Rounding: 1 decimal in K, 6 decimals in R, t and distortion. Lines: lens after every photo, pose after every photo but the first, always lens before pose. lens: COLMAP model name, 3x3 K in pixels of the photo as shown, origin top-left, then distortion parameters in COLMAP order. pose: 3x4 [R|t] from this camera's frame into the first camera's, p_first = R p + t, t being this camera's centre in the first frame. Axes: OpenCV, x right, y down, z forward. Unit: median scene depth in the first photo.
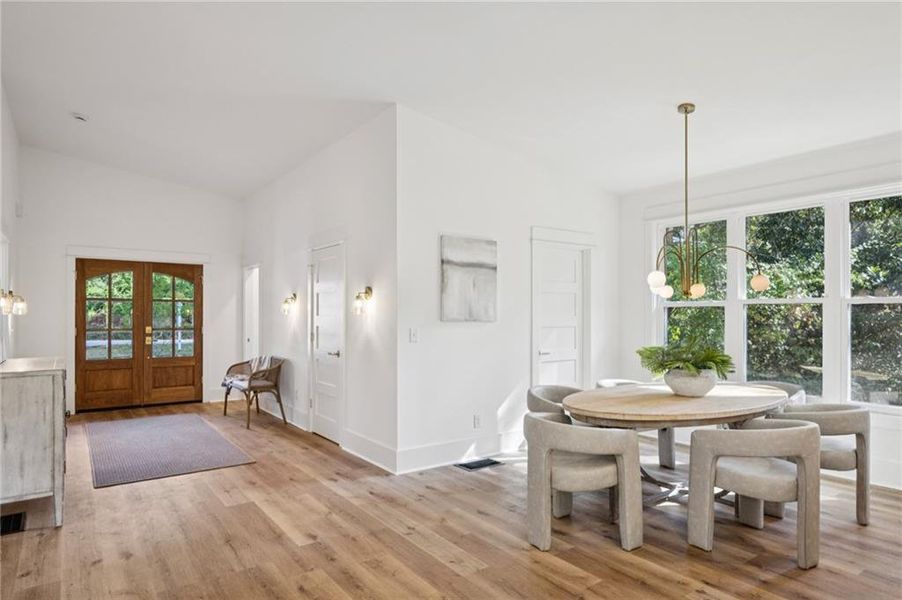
lens RADIAL K [[533.7, 0, 448.2], [0, 533.7, 307.9], [0, 0, 1]] dist [0.007863, 0.001396]
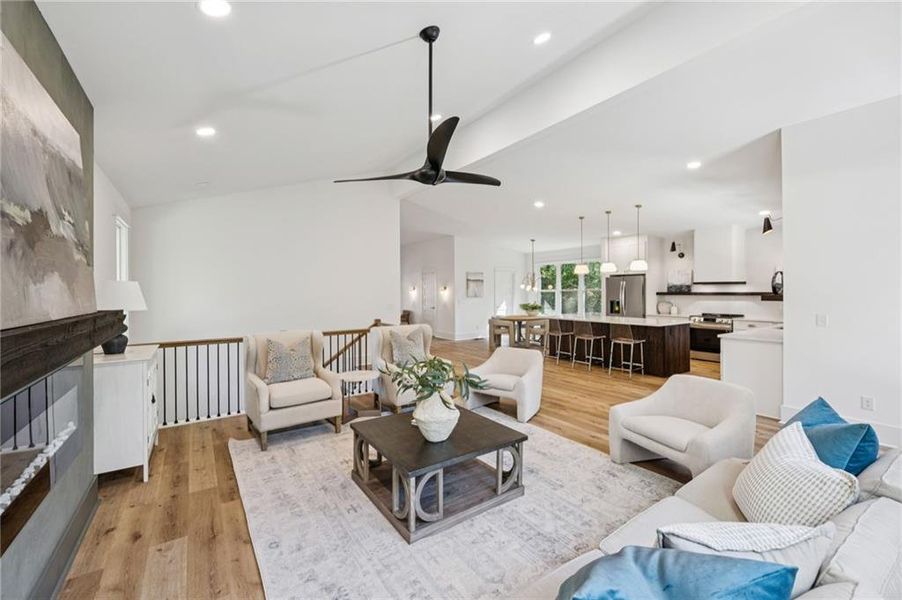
lens RADIAL K [[370.6, 0, 446.8], [0, 370.6, 293.2], [0, 0, 1]] dist [-0.013698, 0.000125]
pose [[0.999518, -0.008355, -0.029899, -0.068391], [0.008980, 0.999743, 0.020815, -0.048845], [0.029718, -0.021073, 0.999336, -1.302798]]
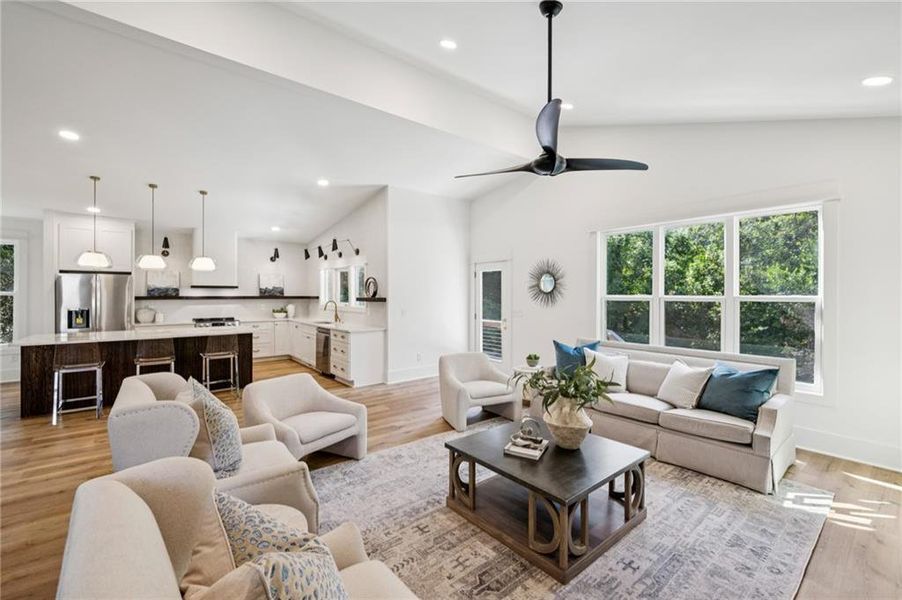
lens RADIAL K [[370.6, 0, 451.5], [0, 370.6, 295.6], [0, 0, 1]] dist [-0.013698, 0.000125]
pose [[-0.068454, -0.008135, 0.997621, -0.580566], [-0.016641, 0.999837, 0.007011, -0.040065], [-0.997515, -0.016122, -0.068578, -0.605477]]
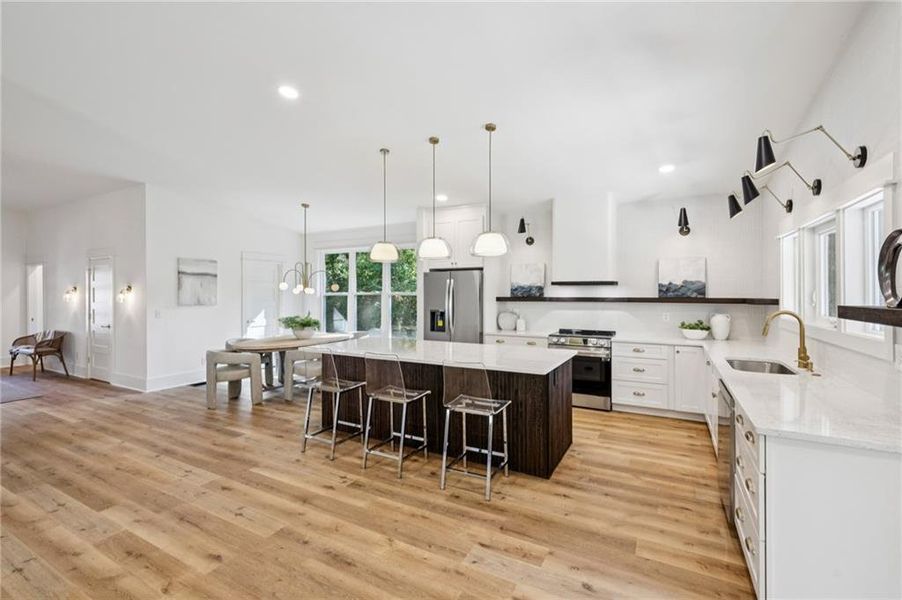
lens RADIAL K [[406.0, 0, 437.5], [0, 406.0, 291.5], [0, 0, 1]] dist [0.000959, -0.001705]
pose [[0.906335, -0.002378, 0.422553, 0.188402], [-0.002356, 0.999940, 0.010680, -0.037460], [-0.422553, -0.010675, 0.906275, -0.565951]]
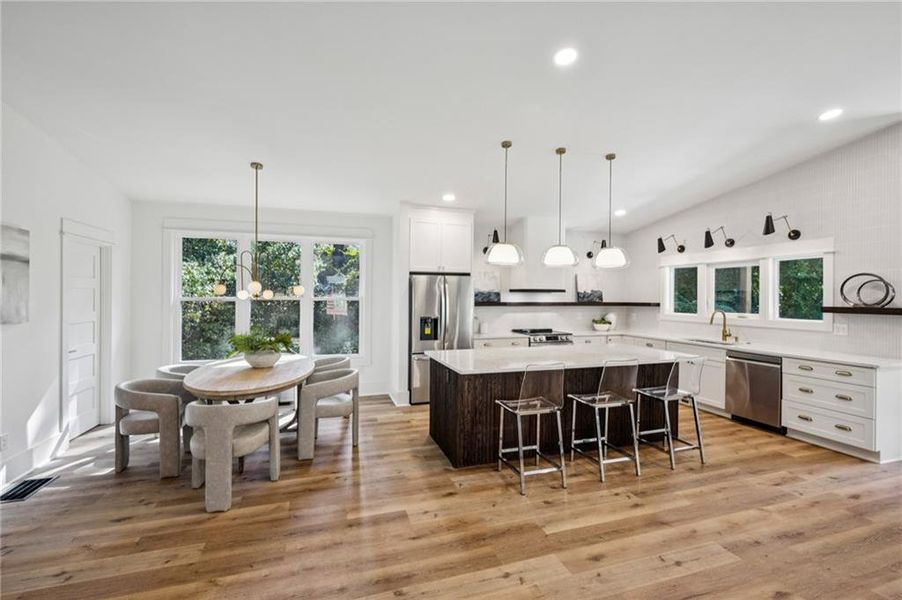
lens RADIAL K [[397.1, 0, 457.0], [0, 397.1, 295.5], [0, 0, 1]] dist [-0.000387, -0.000105]
pose [[0.302227, 0.002106, 0.953234, -0.320284], [-0.016693, 0.999856, 0.003084, -0.032452], [-0.953090, -0.016844, 0.302219, 0.134056]]
